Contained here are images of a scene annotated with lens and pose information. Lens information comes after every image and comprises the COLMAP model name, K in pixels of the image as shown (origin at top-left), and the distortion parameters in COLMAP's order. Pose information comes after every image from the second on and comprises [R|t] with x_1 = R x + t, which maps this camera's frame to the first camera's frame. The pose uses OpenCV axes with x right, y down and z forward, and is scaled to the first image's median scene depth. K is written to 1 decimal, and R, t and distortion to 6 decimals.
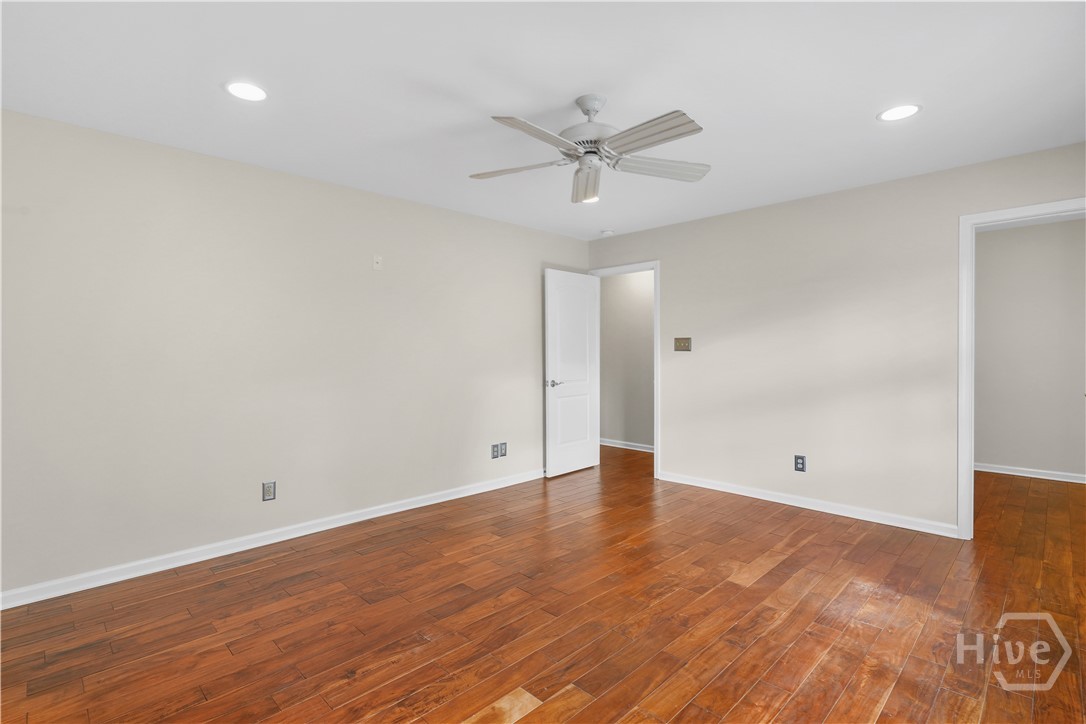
lens RADIAL K [[522.8, 0, 542.9], [0, 522.8, 338.3], [0, 0, 1]] dist [-0.000404, 0.000105]
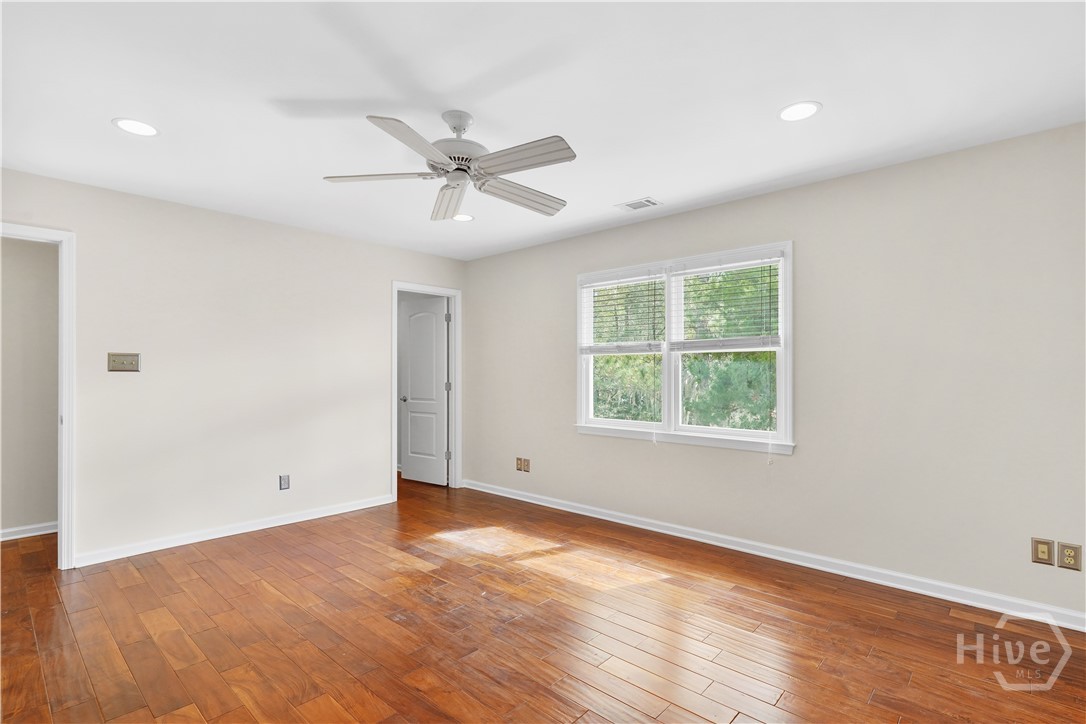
lens RADIAL K [[505.7, 0, 541.2], [0, 505.7, 370.4], [0, 0, 1]] dist [-0.002347, -0.000326]
pose [[-0.045371, 0.011622, 0.998903, -0.659151], [-0.028110, 0.999522, -0.012906, 0.022529], [-0.998575, -0.028664, -0.045023, 0.684719]]
